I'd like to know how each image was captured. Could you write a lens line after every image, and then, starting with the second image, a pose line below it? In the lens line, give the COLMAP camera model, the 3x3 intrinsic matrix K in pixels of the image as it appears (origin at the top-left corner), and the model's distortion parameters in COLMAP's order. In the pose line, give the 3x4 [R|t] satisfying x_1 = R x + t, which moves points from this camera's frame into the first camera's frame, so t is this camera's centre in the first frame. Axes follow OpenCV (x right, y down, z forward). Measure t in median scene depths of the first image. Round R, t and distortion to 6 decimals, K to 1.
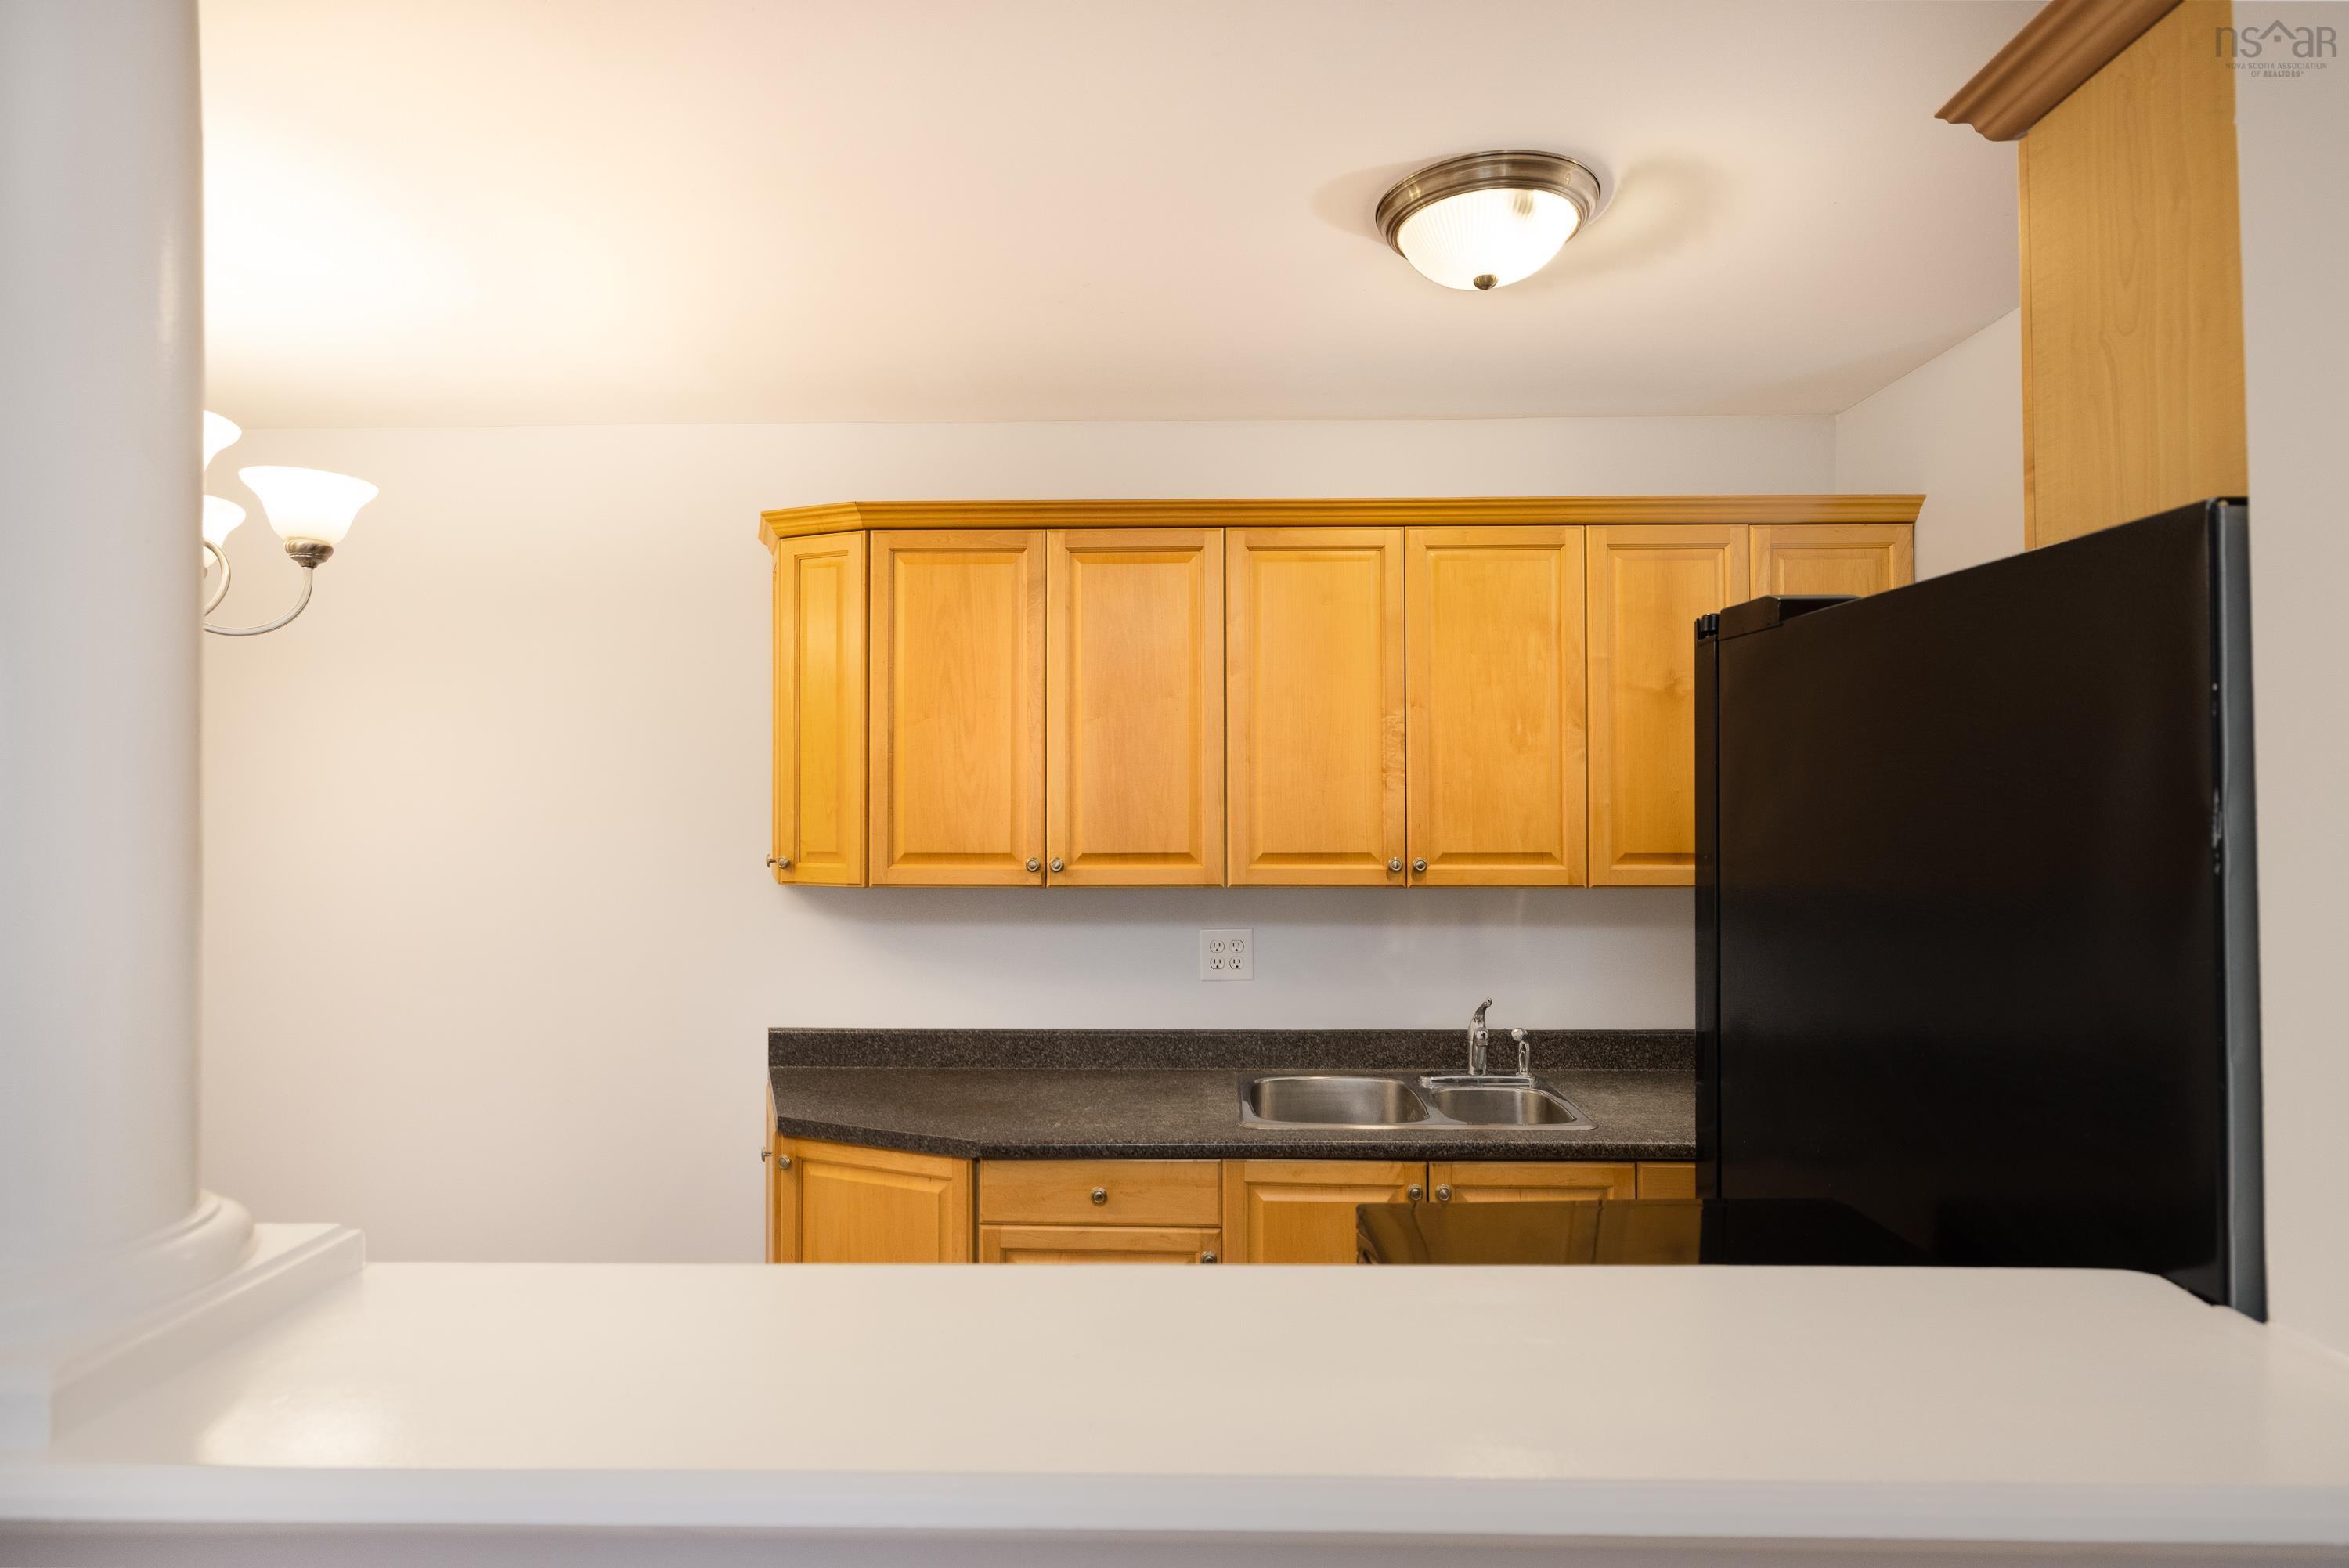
lens RADIAL K [[1200.5, 0, 1172.1], [0, 1200.5, 774.4], [0, 0, 1]] dist [0.000265, 0.000253]
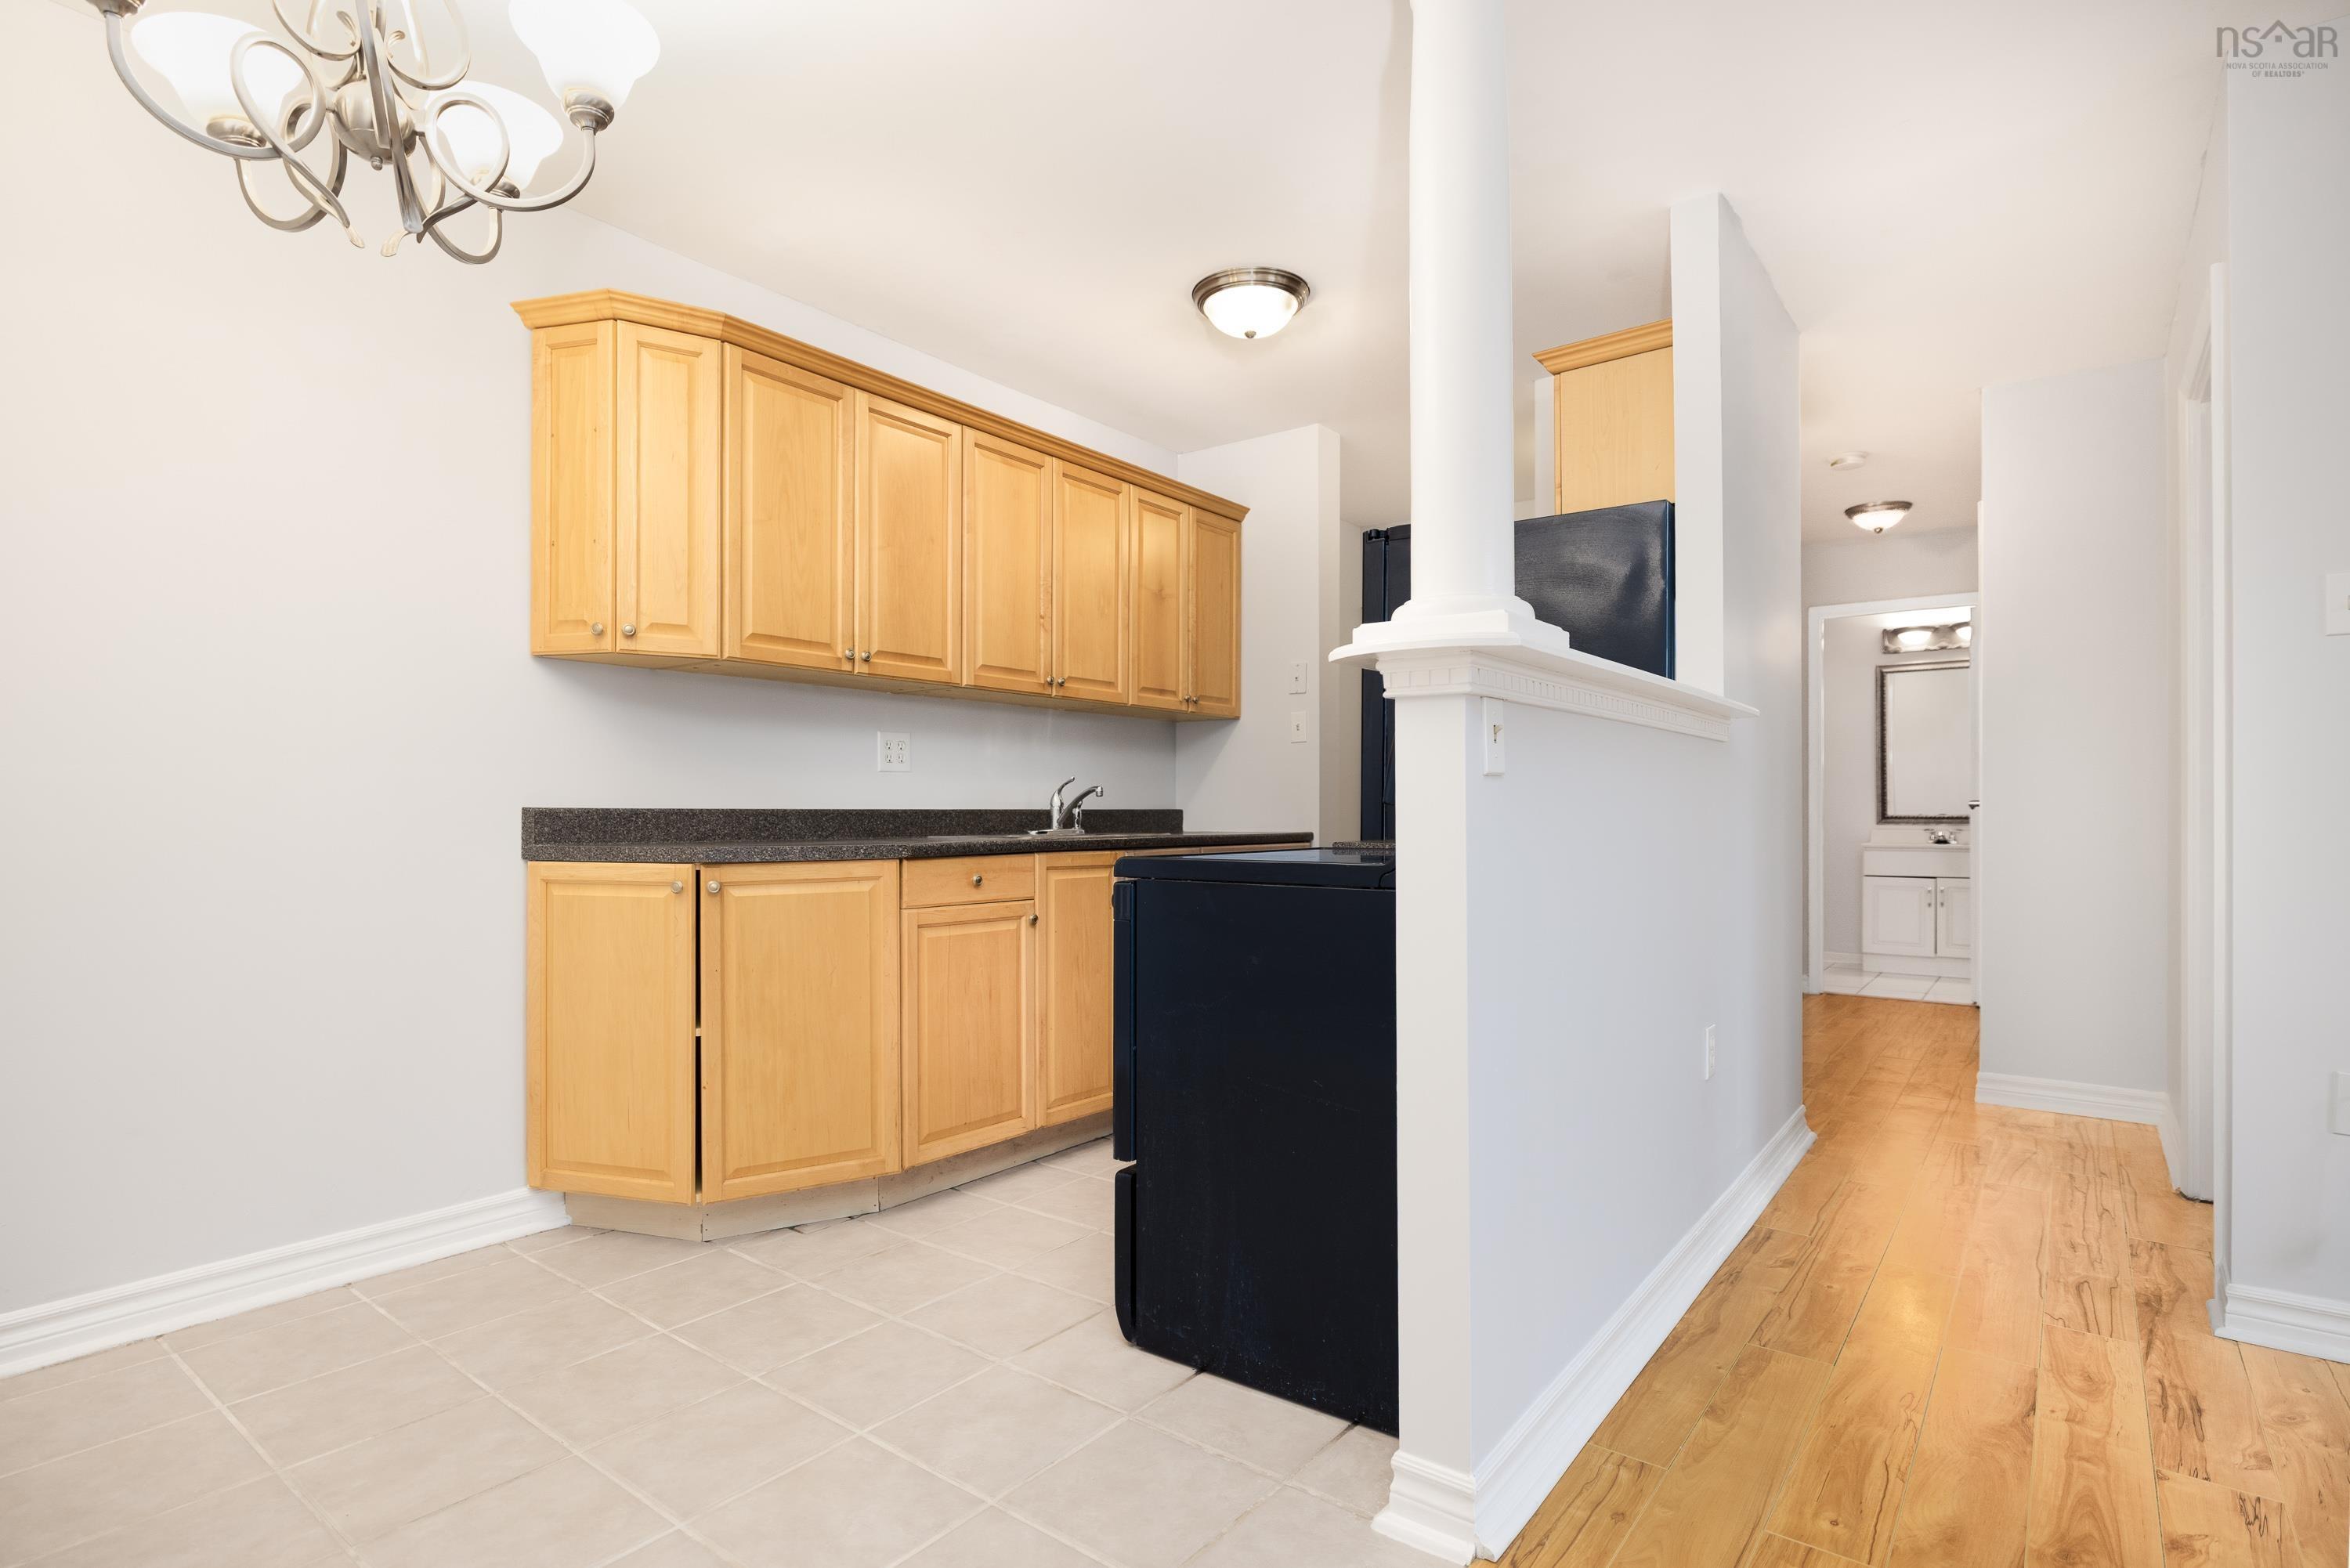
lens RADIAL K [[1157.4, 0, 1169.7], [0, 1157.4, 806.3], [0, 0, 1]] dist [-0.002860, 0.002021]
pose [[0.596480, 0.004936, 0.802613, -0.873188], [-0.018983, 0.999788, 0.007959, 0.215269], [-0.802404, -0.019983, 0.596447, 0.012504]]
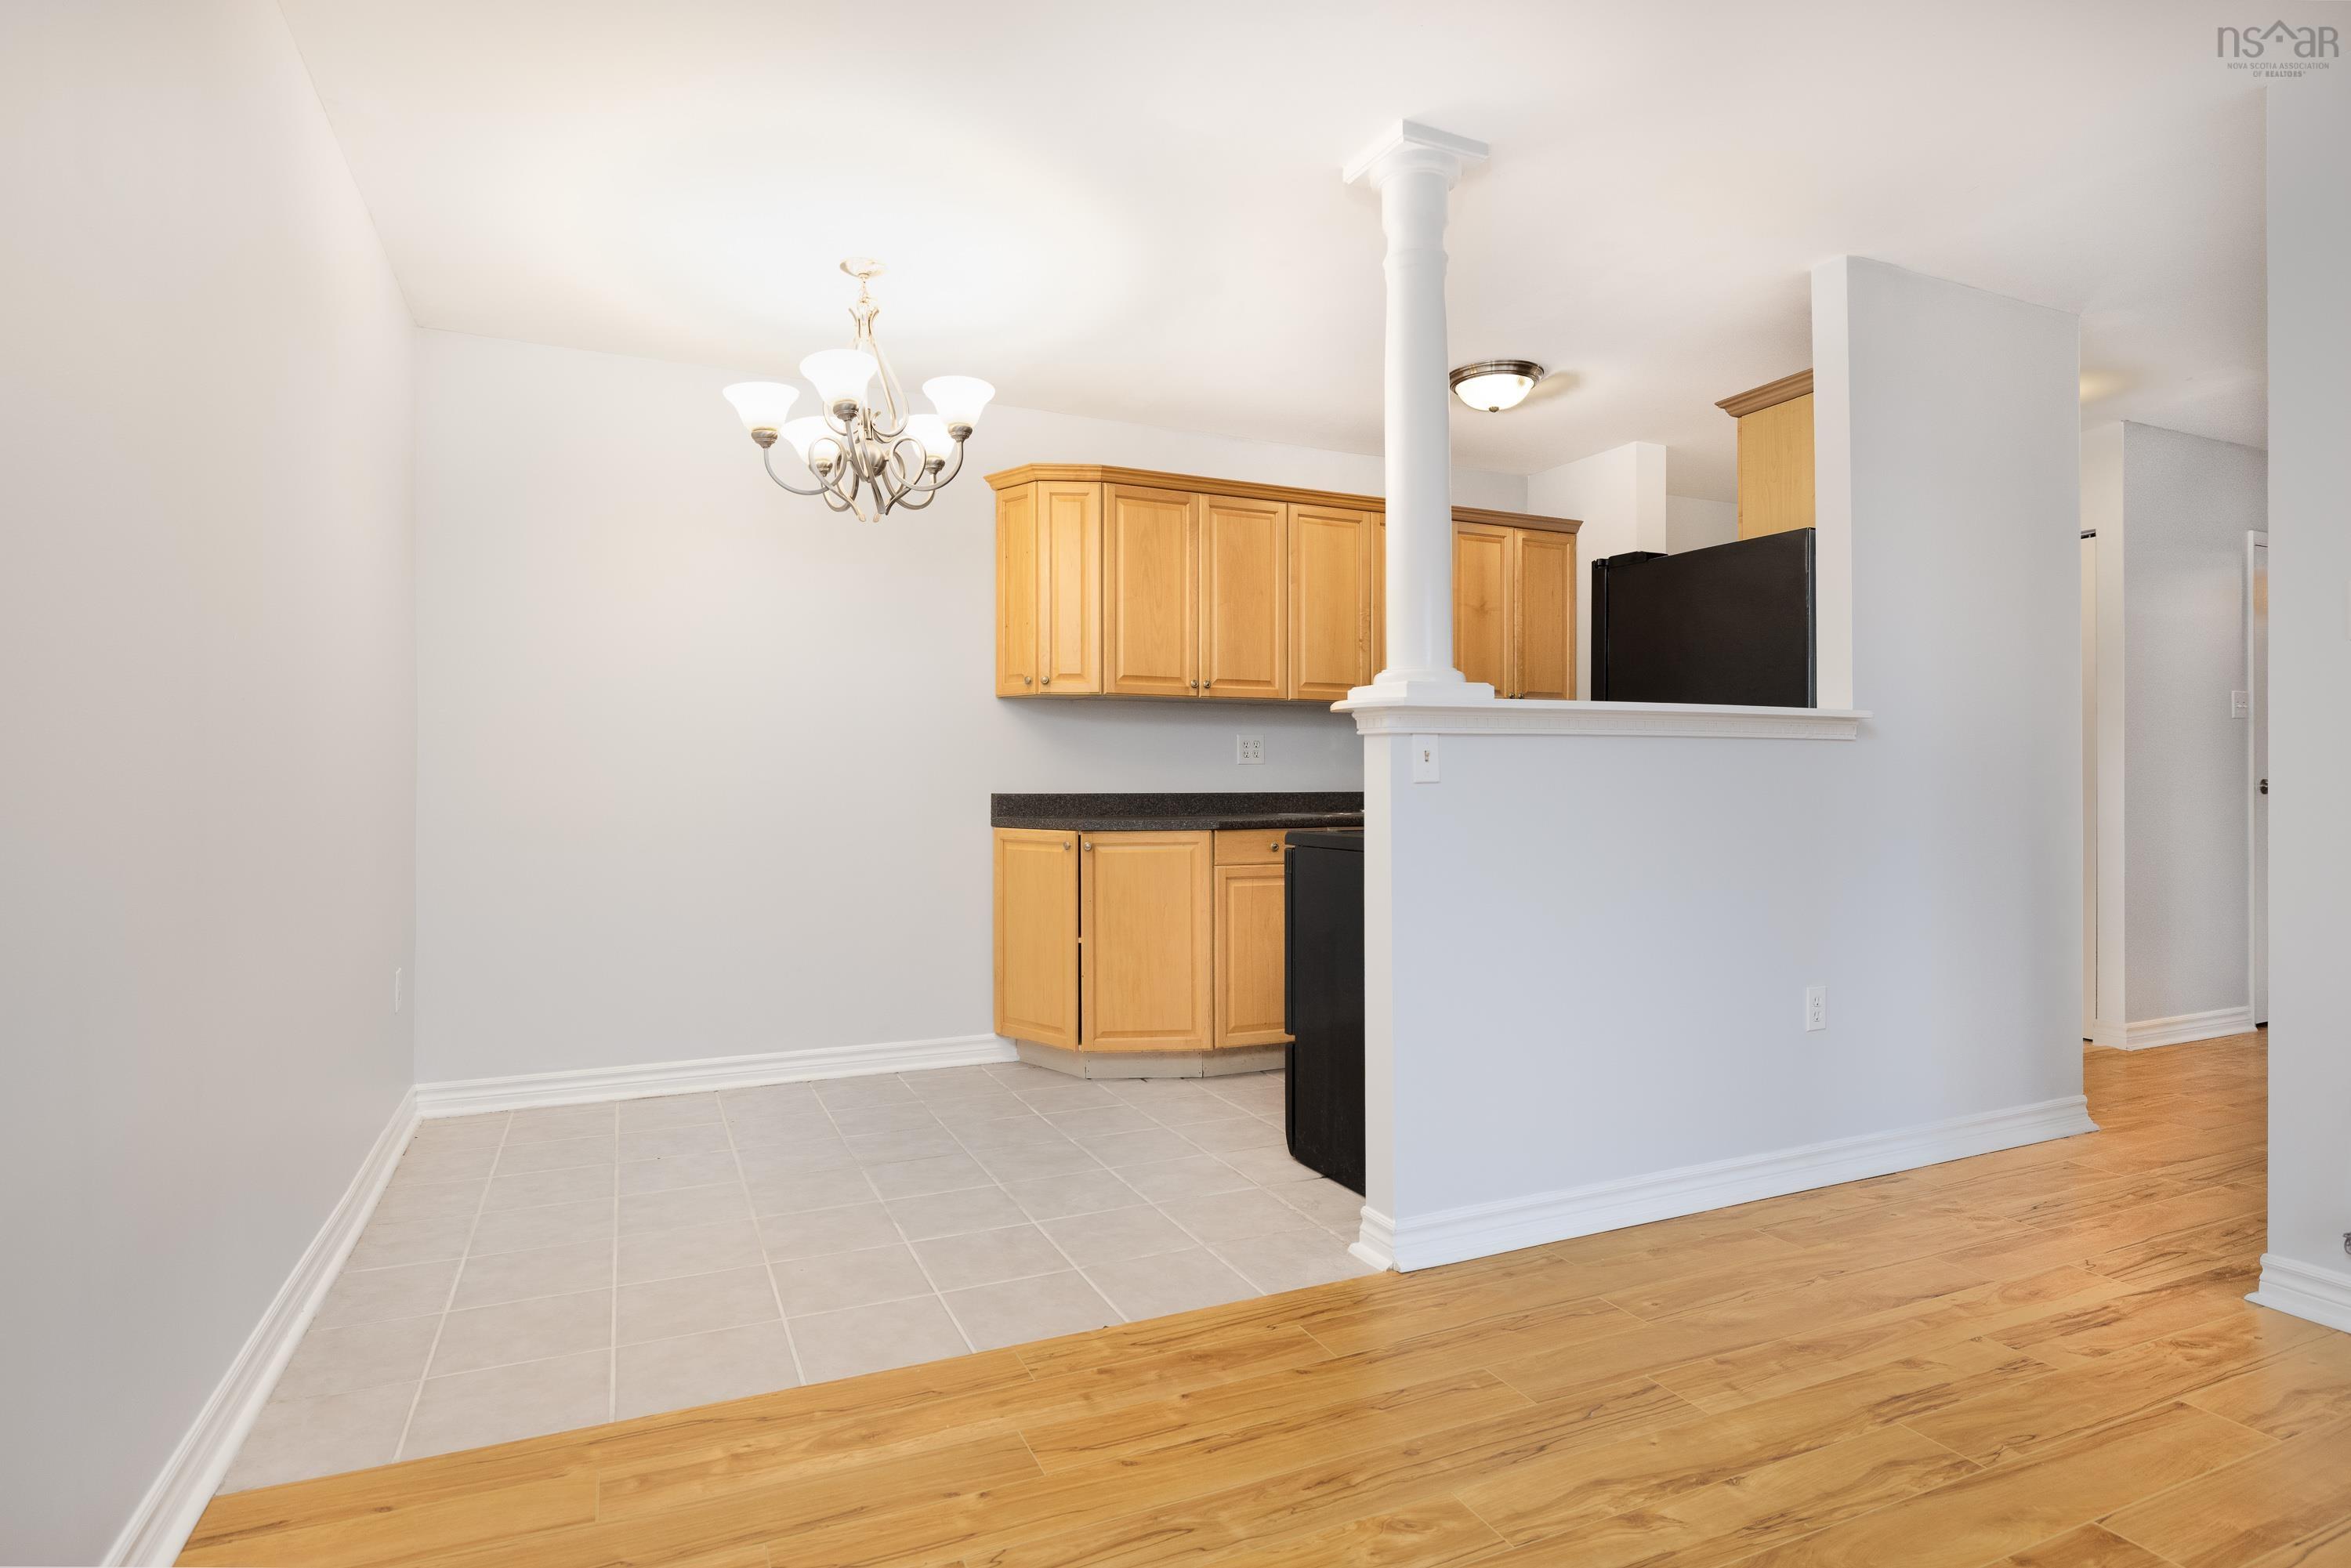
lens RADIAL K [[1201.6, 0, 1172.8], [0, 1201.6, 774.9], [0, 0, 1]] dist [0.000265, 0.000253]
pose [[0.900911, 0.003050, 0.433993, -0.896715], [-0.010107, 0.999852, 0.013954, 0.182213], [-0.433886, -0.016958, 0.900808, -0.565166]]
